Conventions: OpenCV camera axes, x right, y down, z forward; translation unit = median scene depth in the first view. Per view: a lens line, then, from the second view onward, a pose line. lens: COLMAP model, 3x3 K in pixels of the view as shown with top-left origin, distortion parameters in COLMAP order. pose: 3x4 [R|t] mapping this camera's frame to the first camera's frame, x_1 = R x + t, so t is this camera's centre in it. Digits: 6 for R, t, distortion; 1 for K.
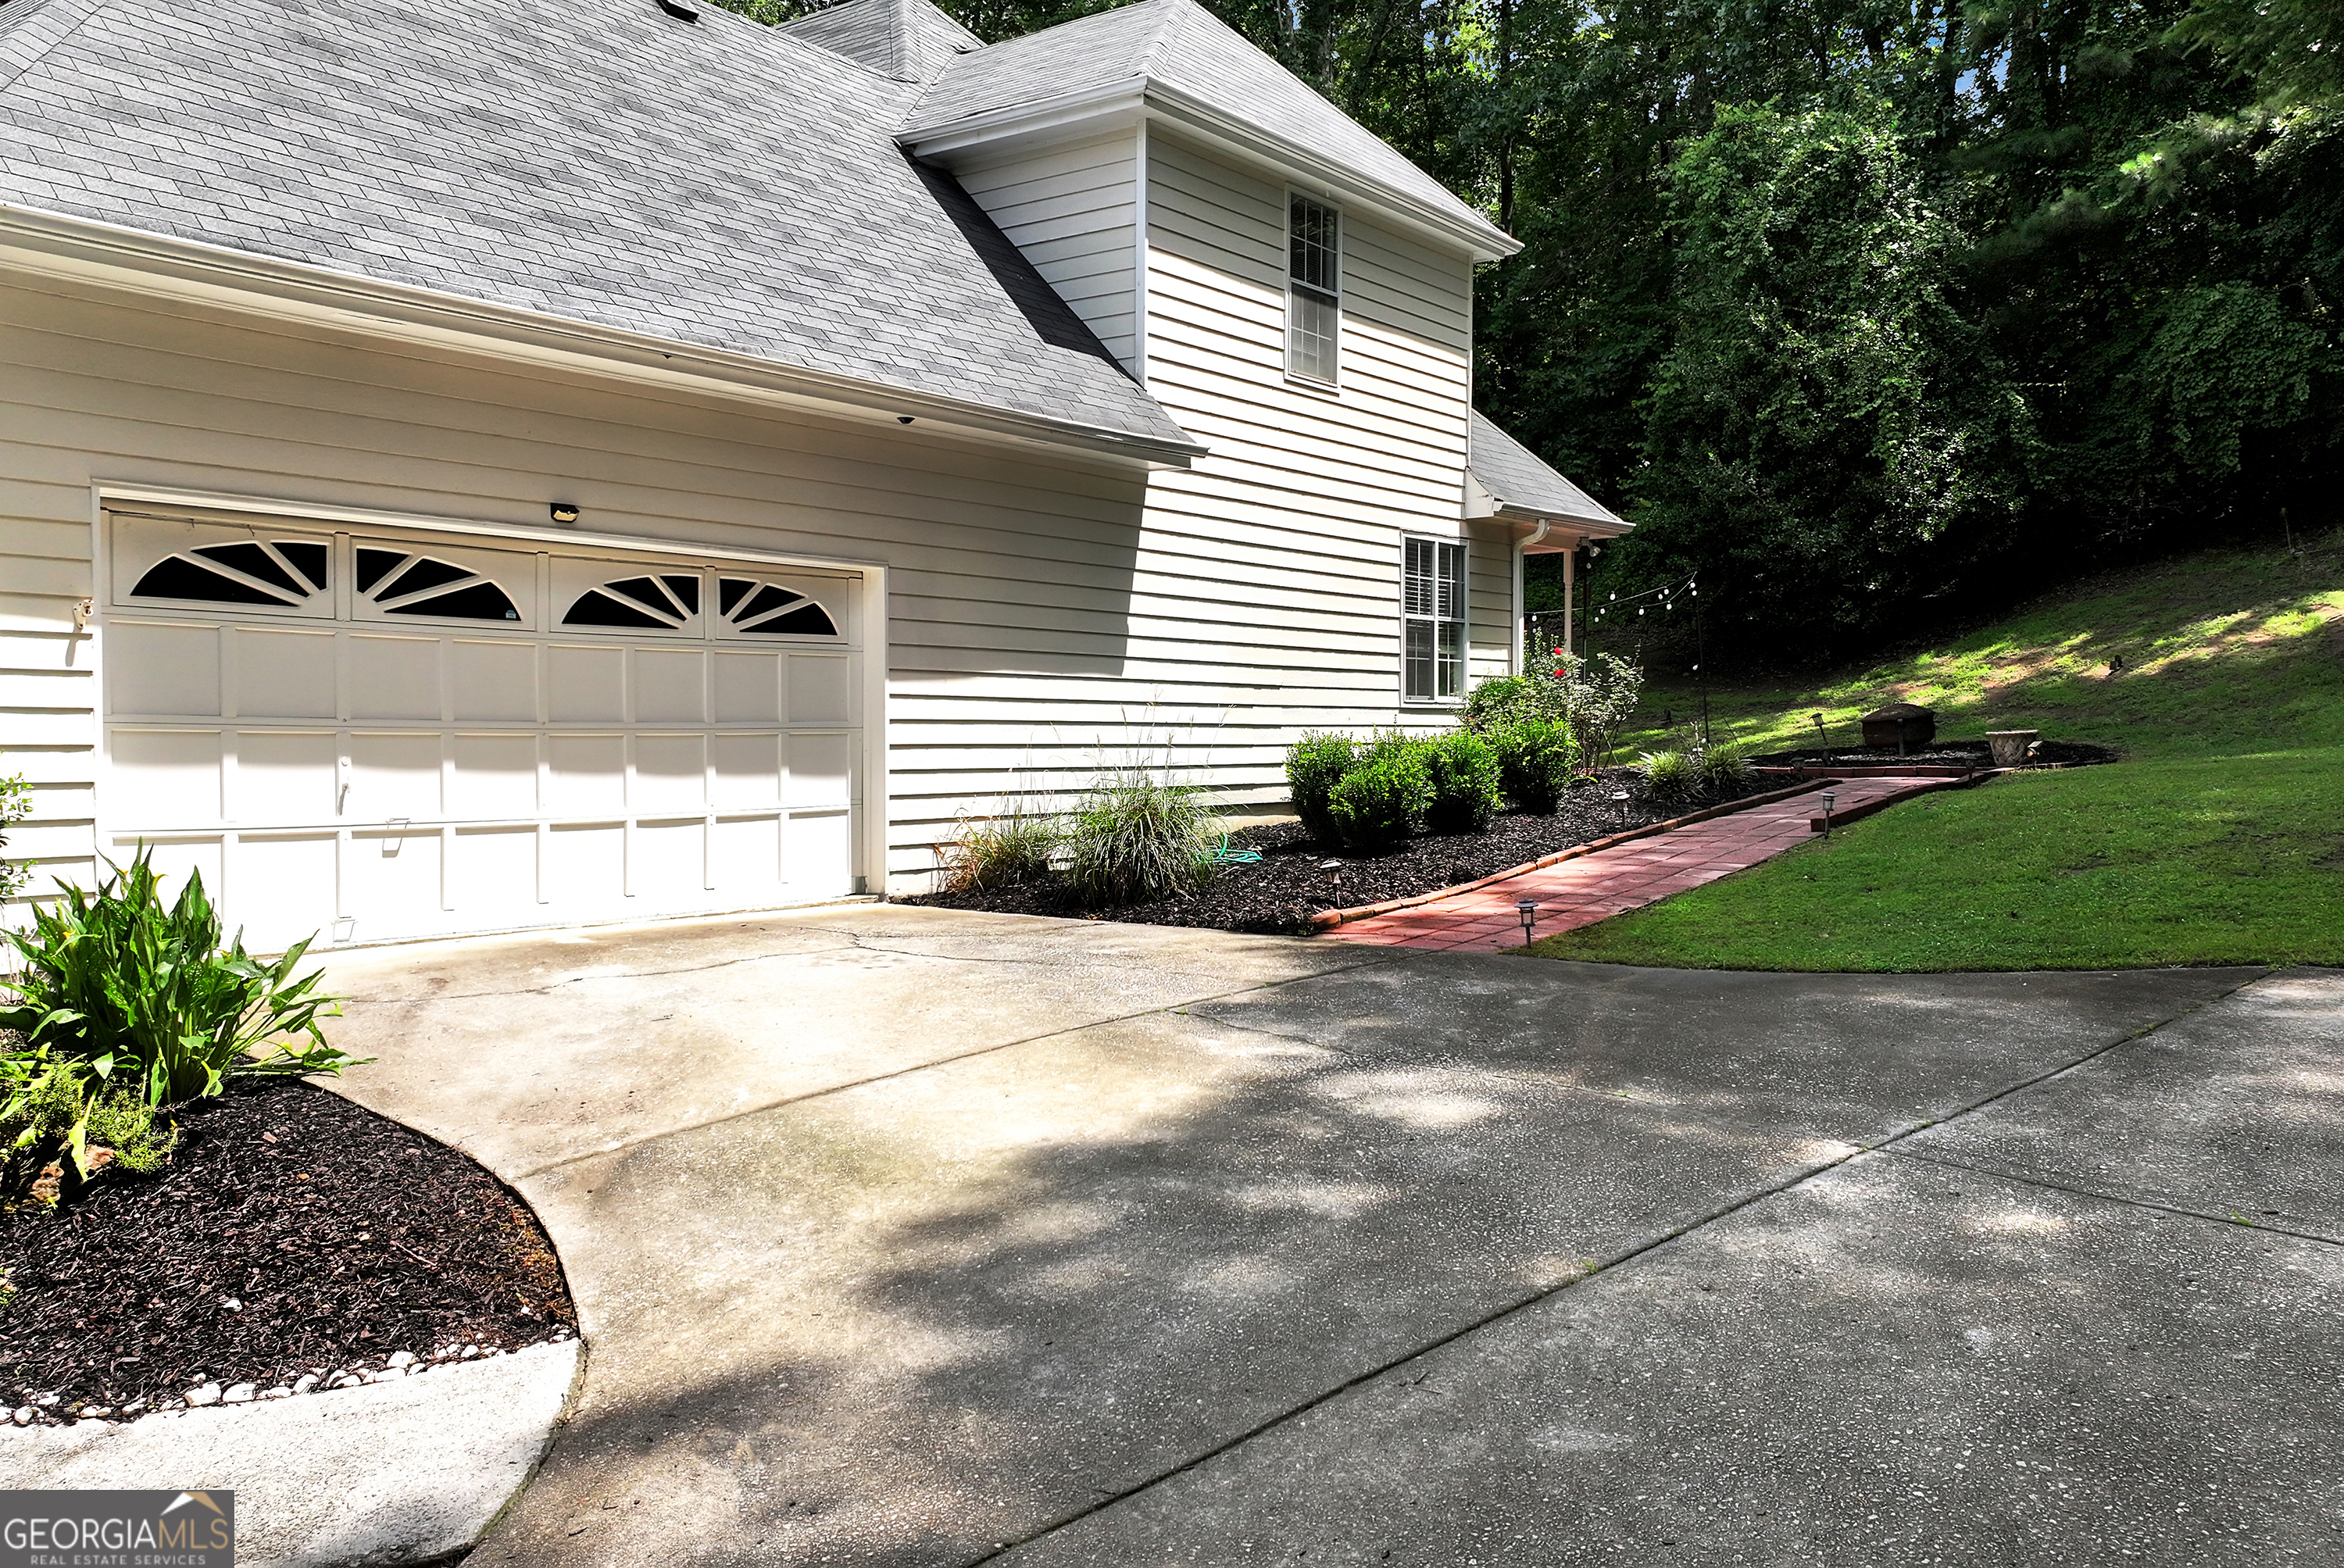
lens RADIAL K [[1854.3, 0, 1172.0], [0, 1854.3, 784.0], [0, 0, 1]] dist [-0.008951, 0.061548]
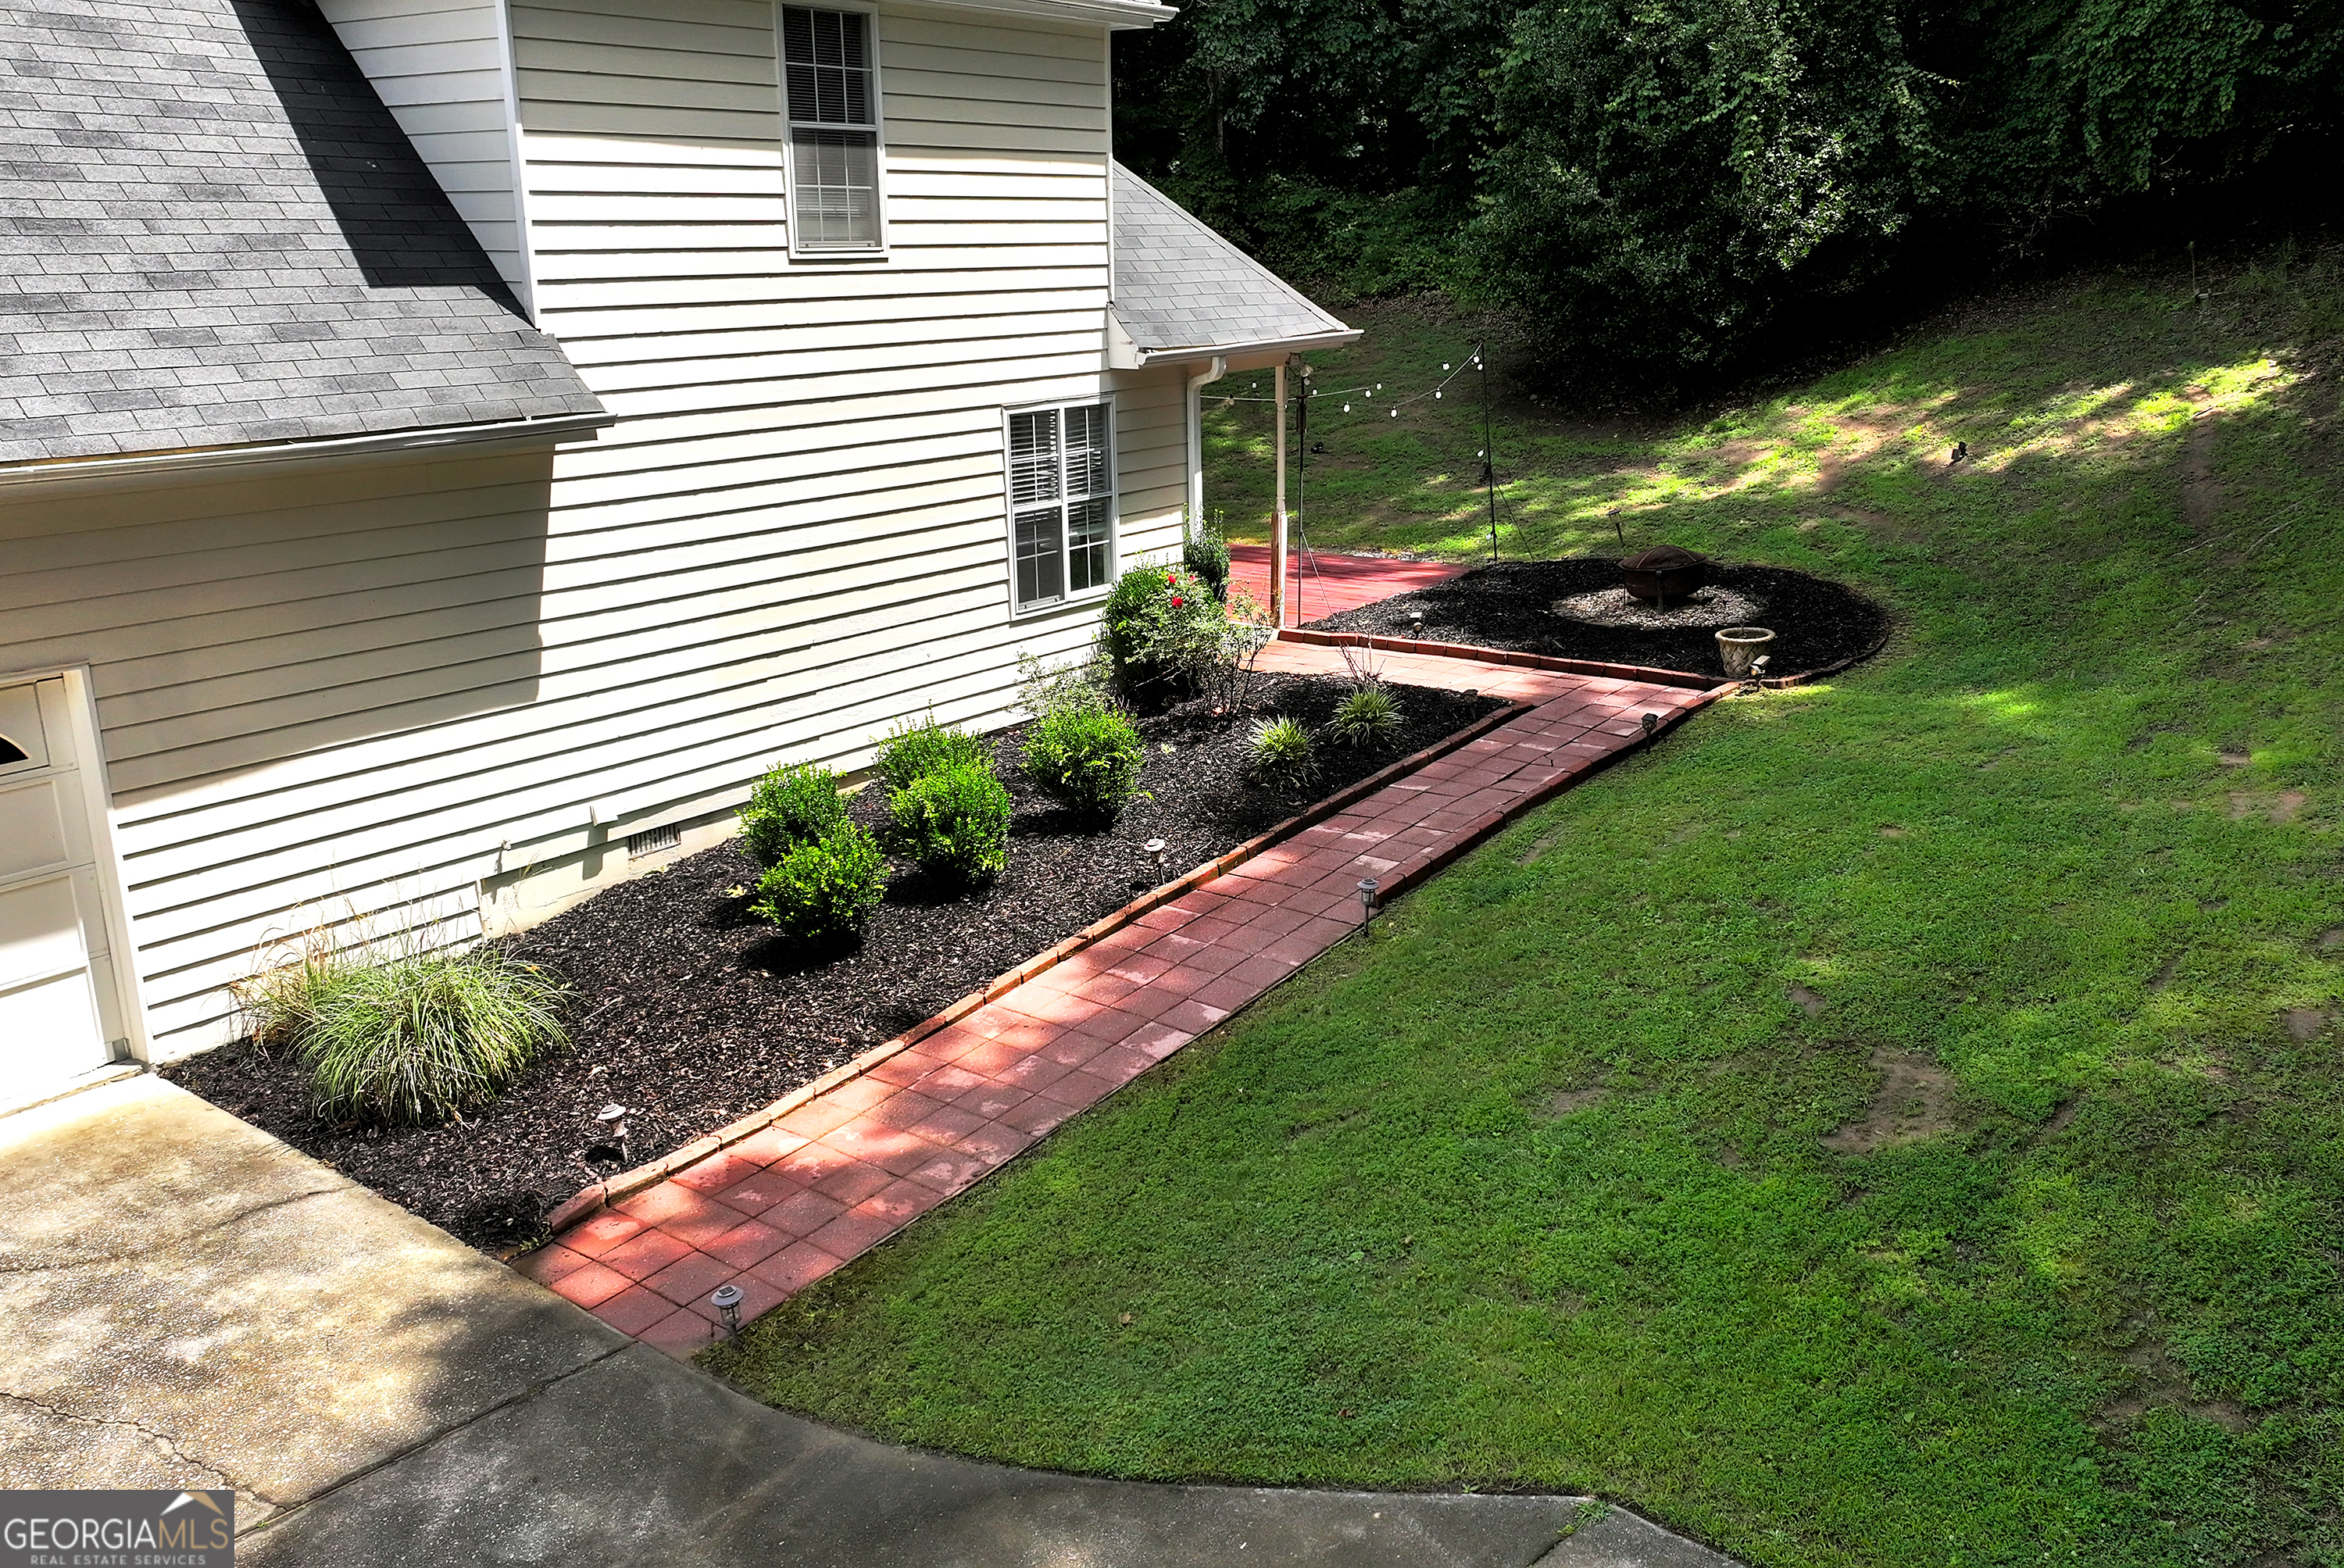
lens RADIAL K [[1858.0, 0, 1176.5], [0, 1858.0, 780.8], [0, 0, 1]] dist [0.015667, -0.005303]
pose [[0.999954, -0.008021, -0.005173, 0.172886], [0.009014, 0.971829, 0.235513, -0.144384], [0.003138, -0.235549, 0.971857, 0.144039]]
